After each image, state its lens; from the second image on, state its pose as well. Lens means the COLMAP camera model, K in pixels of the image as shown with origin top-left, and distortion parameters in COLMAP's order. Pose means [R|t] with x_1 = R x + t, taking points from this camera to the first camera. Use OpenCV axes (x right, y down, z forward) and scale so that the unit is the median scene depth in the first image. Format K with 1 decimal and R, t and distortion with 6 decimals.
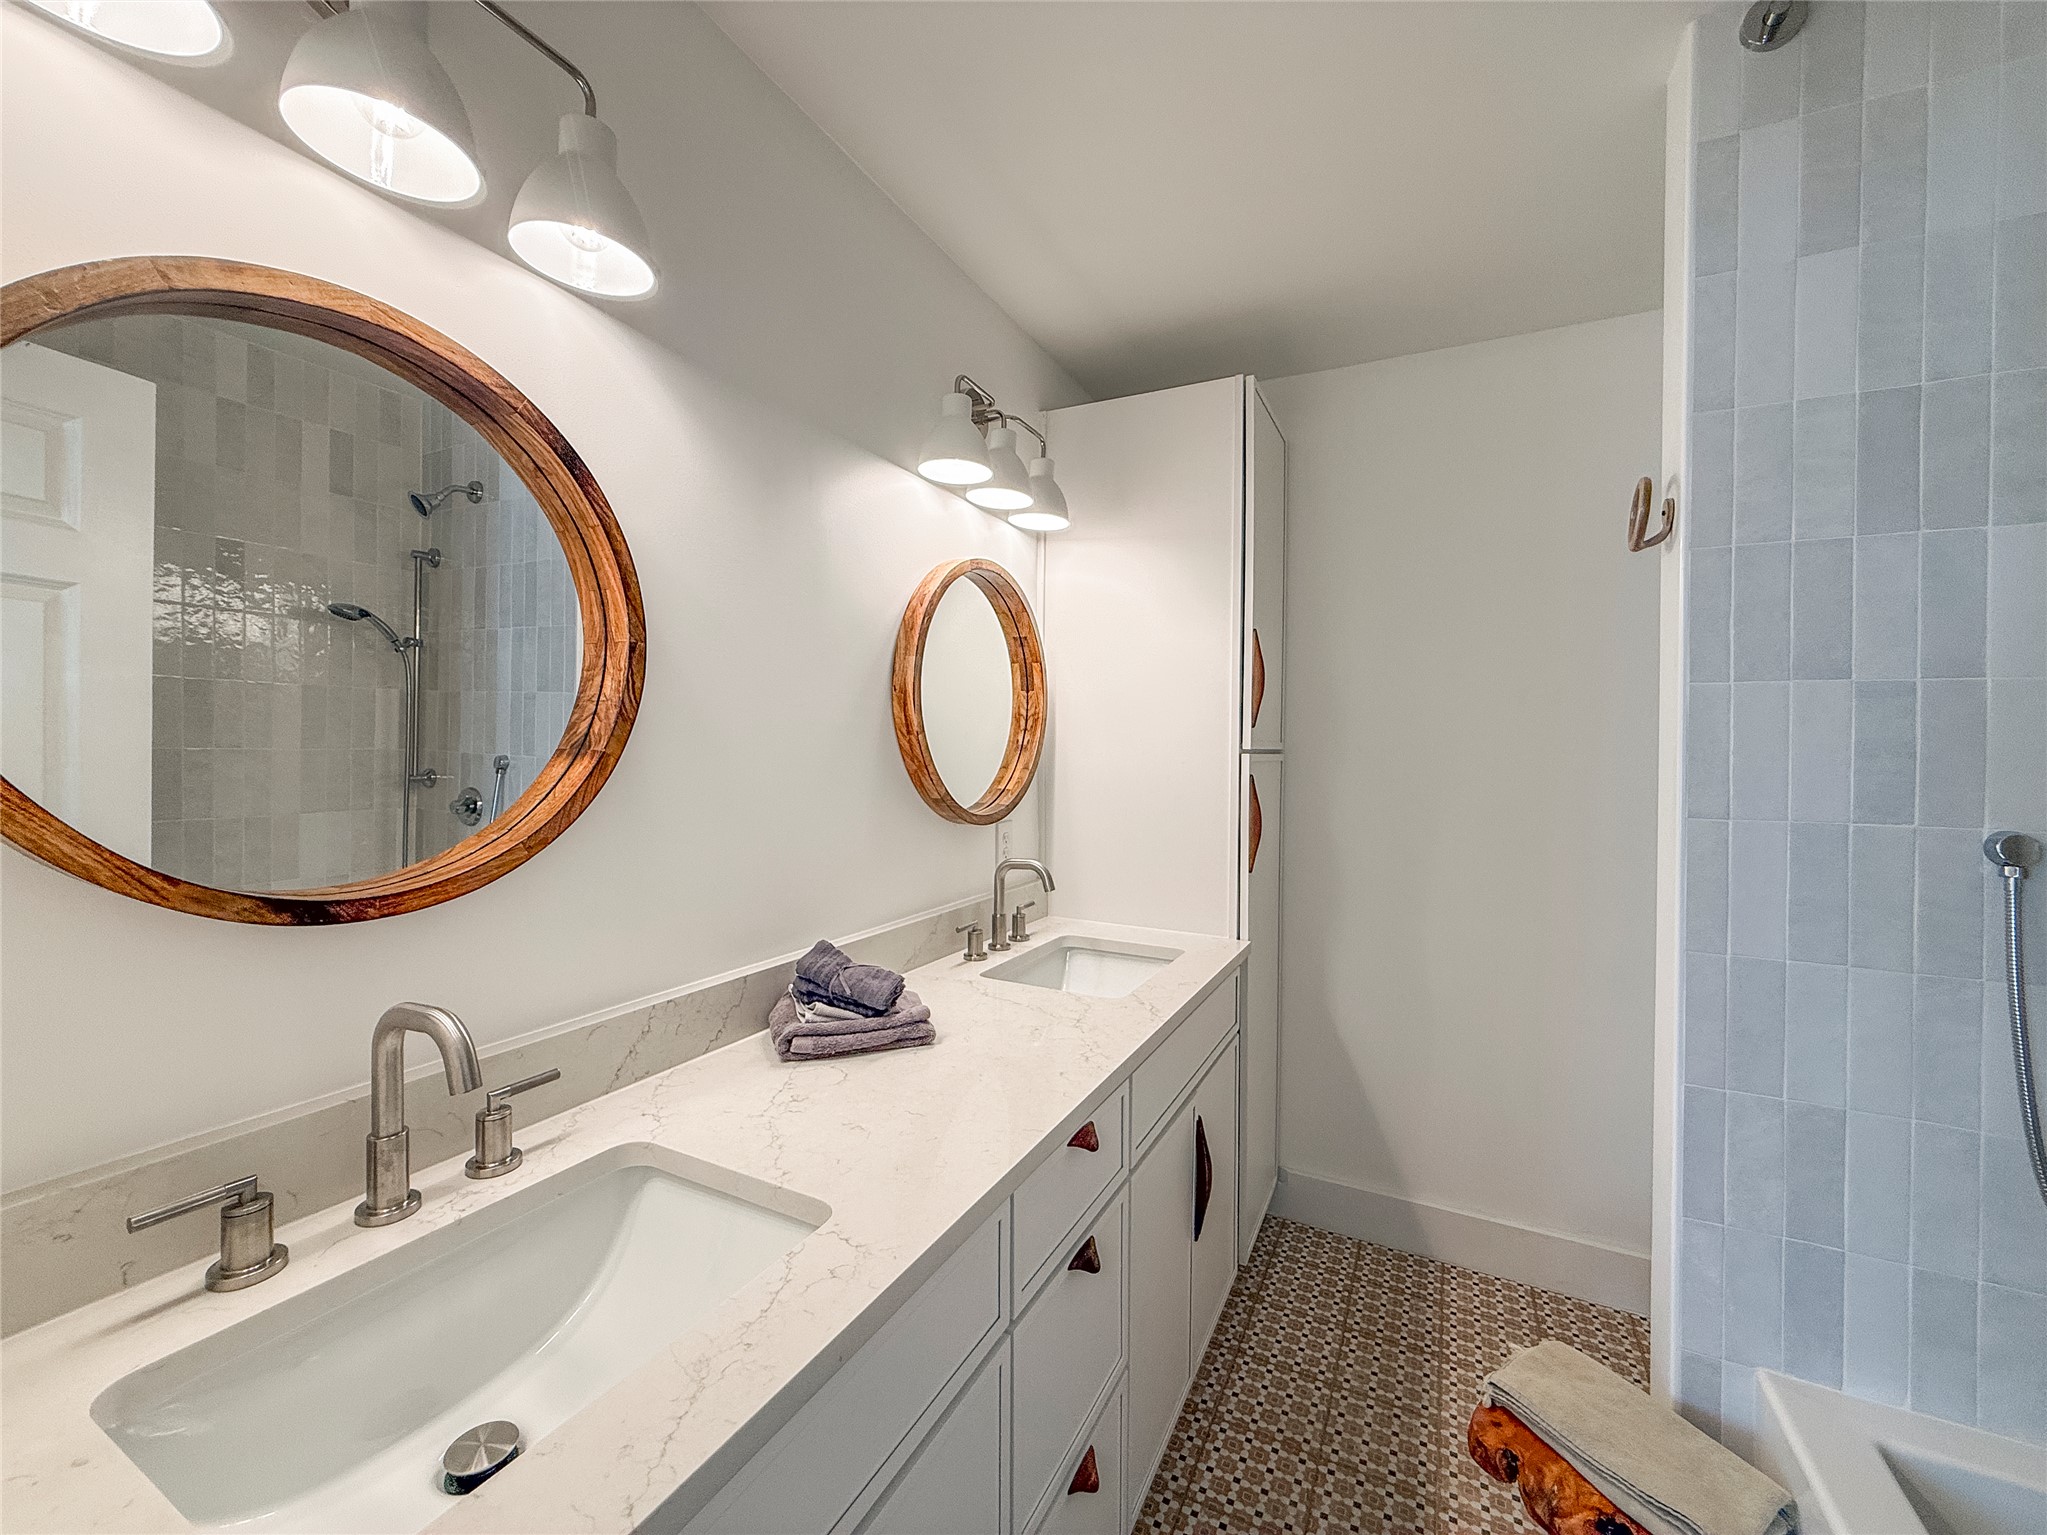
lens RADIAL K [[822.6, 0, 1011.2], [0, 822.6, 745.5], [0, 0, 1]] dist [0.001620, 0.000083]
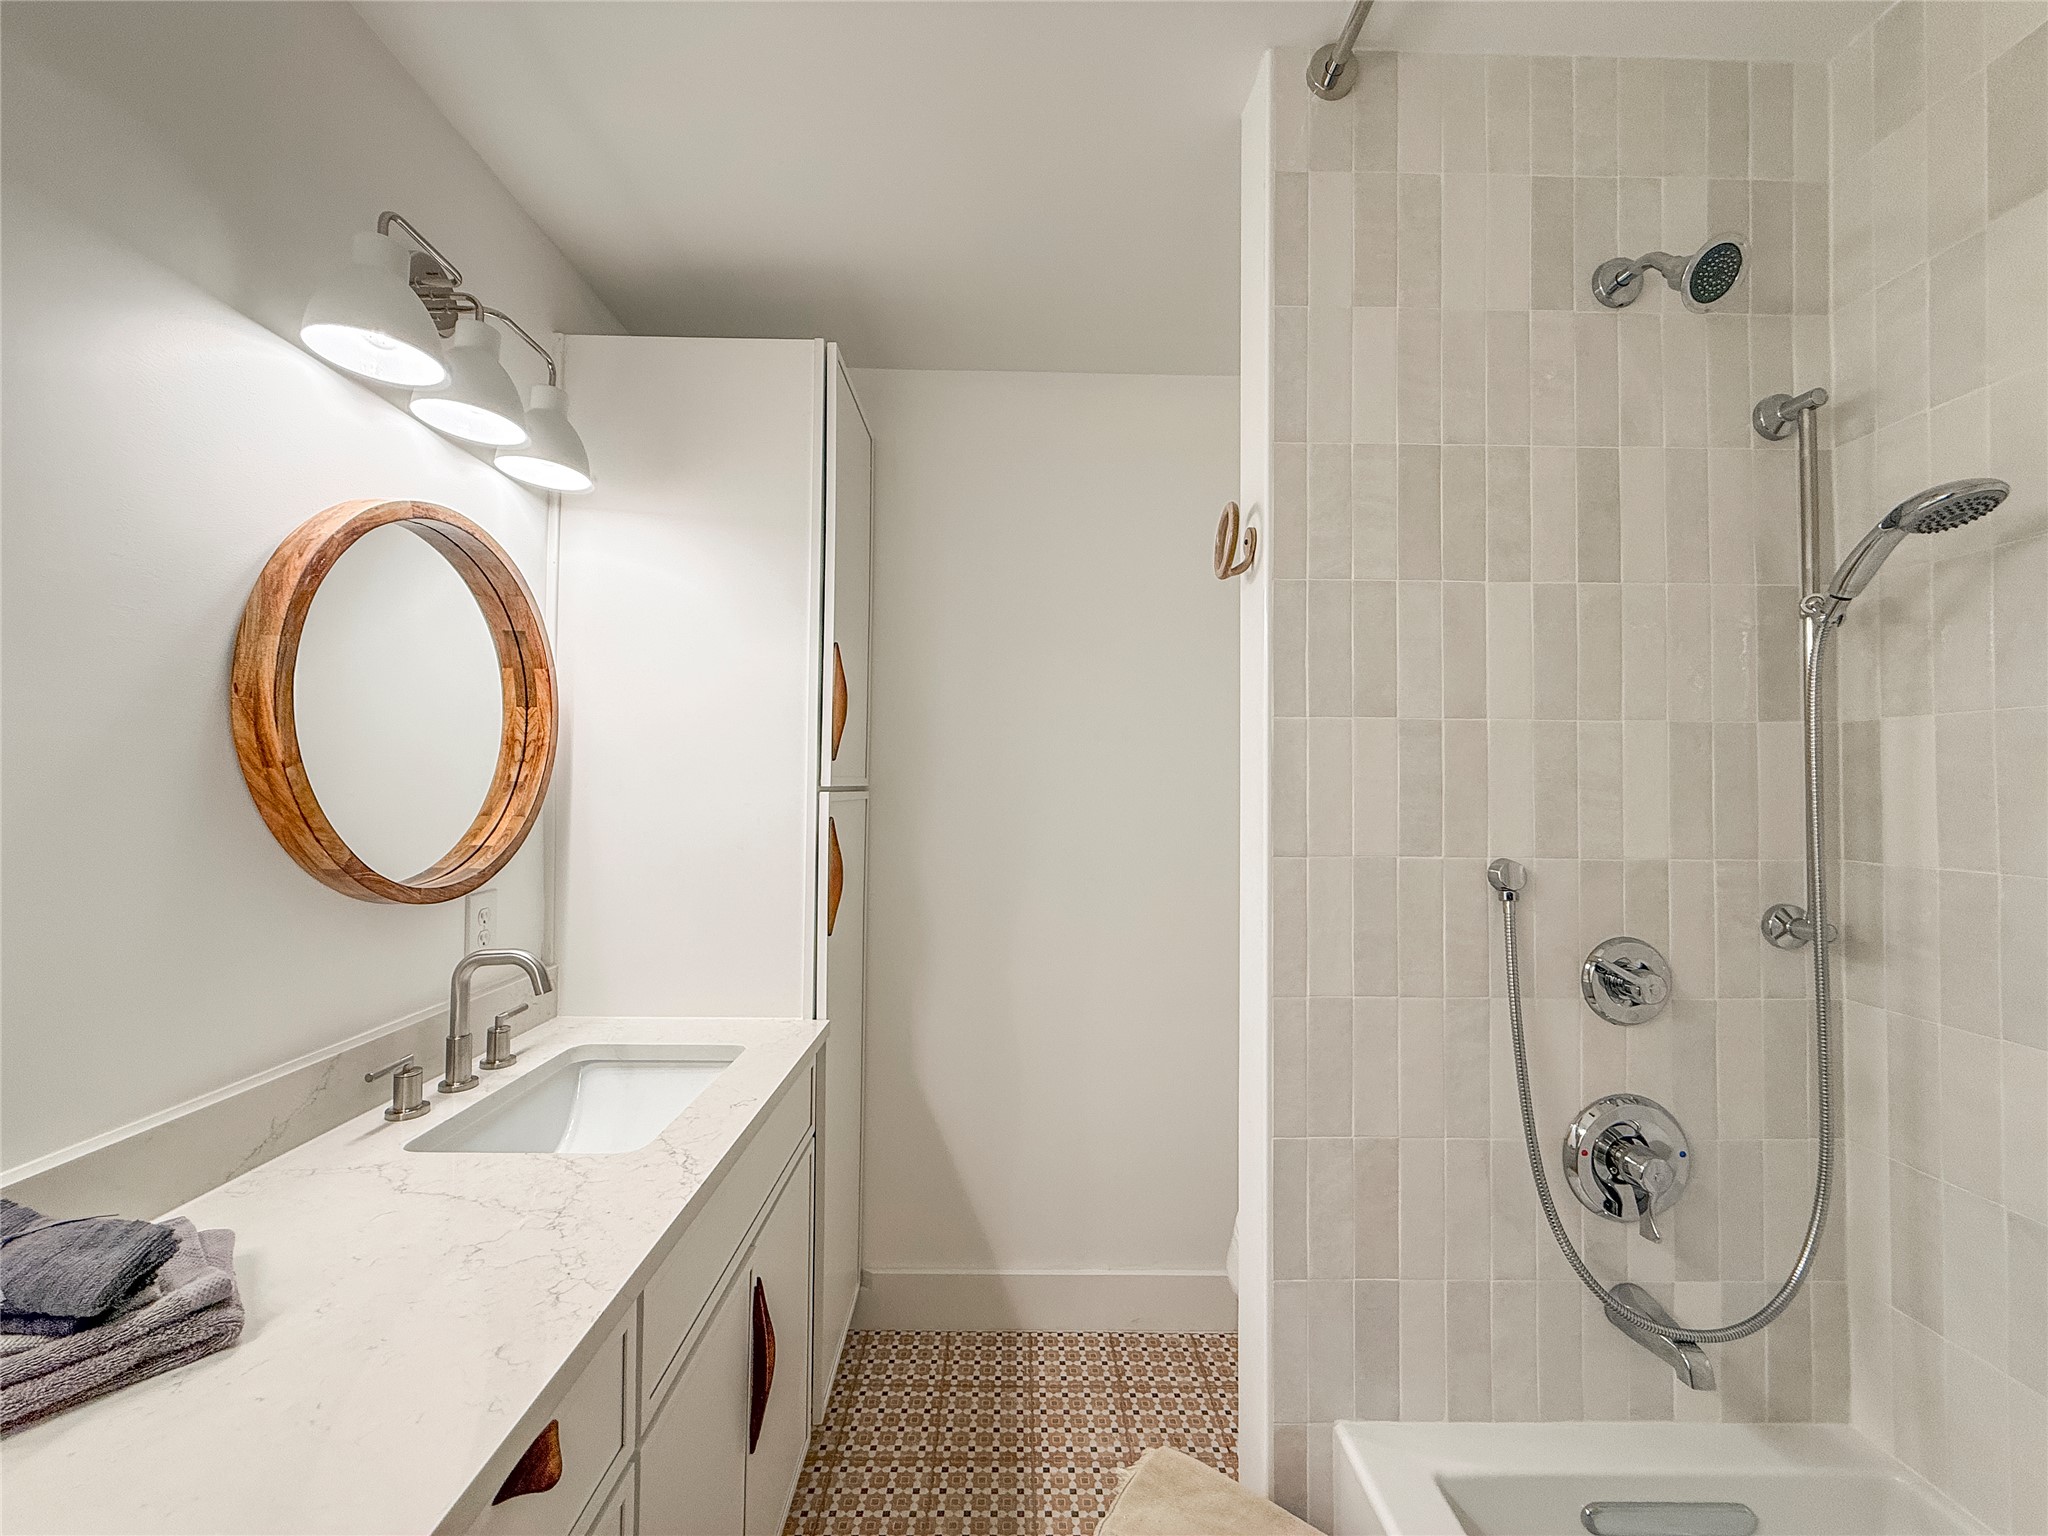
lens RADIAL K [[823.0, 0, 1011.7], [0, 823.0, 746.0], [0, 0, 1]] dist [0.001620, 0.000083]
pose [[0.881629, 0.016391, 0.471658, 0.063867], [0.002901, 0.999190, -0.040146, -0.002387], [-0.471934, 0.036762, 0.880867, 0.193639]]
